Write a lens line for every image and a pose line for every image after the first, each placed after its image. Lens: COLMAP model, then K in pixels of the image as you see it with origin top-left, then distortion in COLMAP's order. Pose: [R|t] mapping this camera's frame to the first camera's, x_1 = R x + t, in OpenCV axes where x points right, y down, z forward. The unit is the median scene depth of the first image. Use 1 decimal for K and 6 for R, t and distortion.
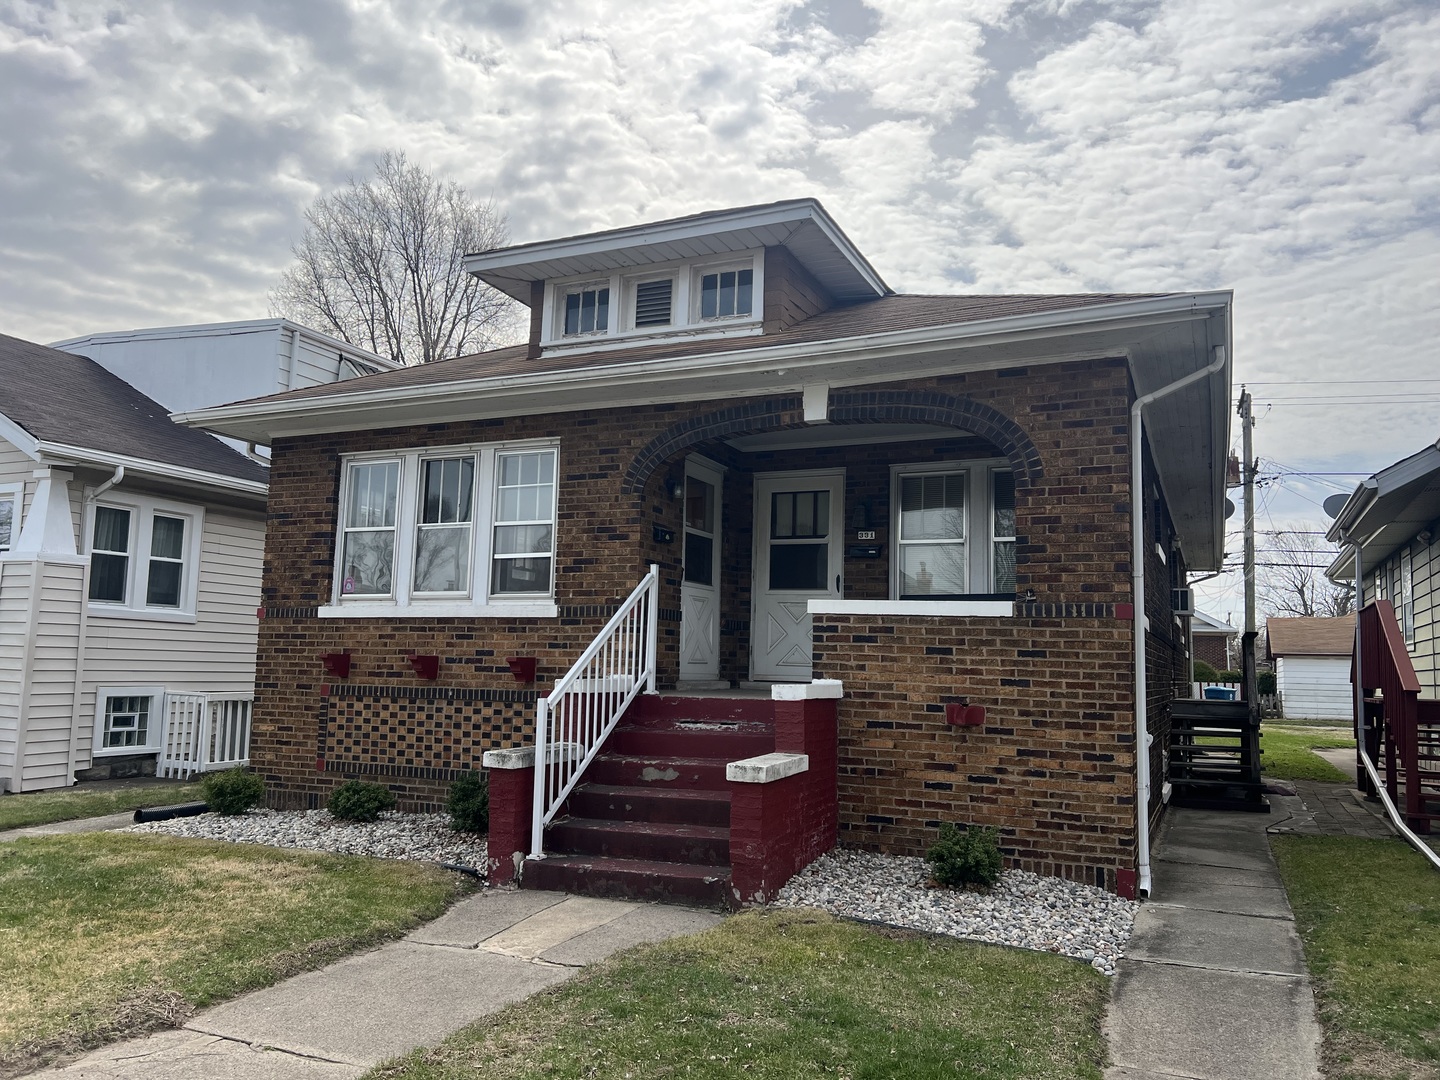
lens RADIAL K [[1069.5, 0, 720.0], [0, 1069.5, 540.0], [0, 0, 1]] dist [0.189693, -0.355096]
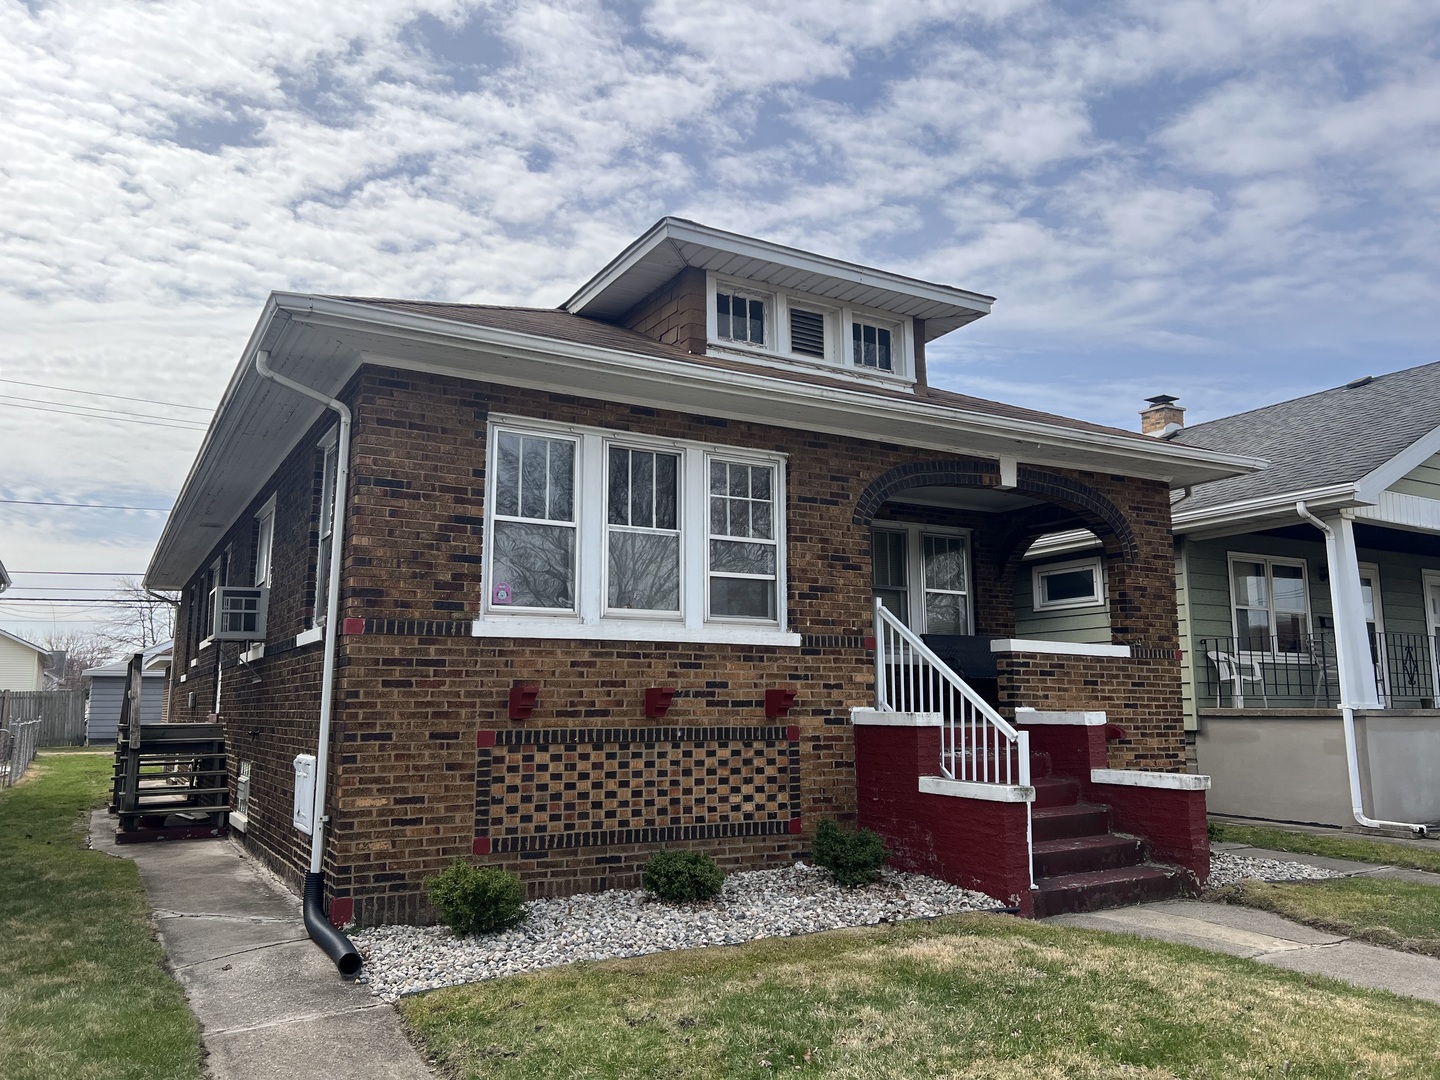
lens RADIAL K [[1069.5, 0, 720.0], [0, 1069.5, 540.0], [0, 0, 1]] dist [0.189693, -0.355096]
pose [[0.572084, 0.103208, 0.813675, -0.919139], [-0.079829, 0.994348, -0.069998, 0.048456], [-0.816301, -0.024910, 0.577090, 0.498696]]
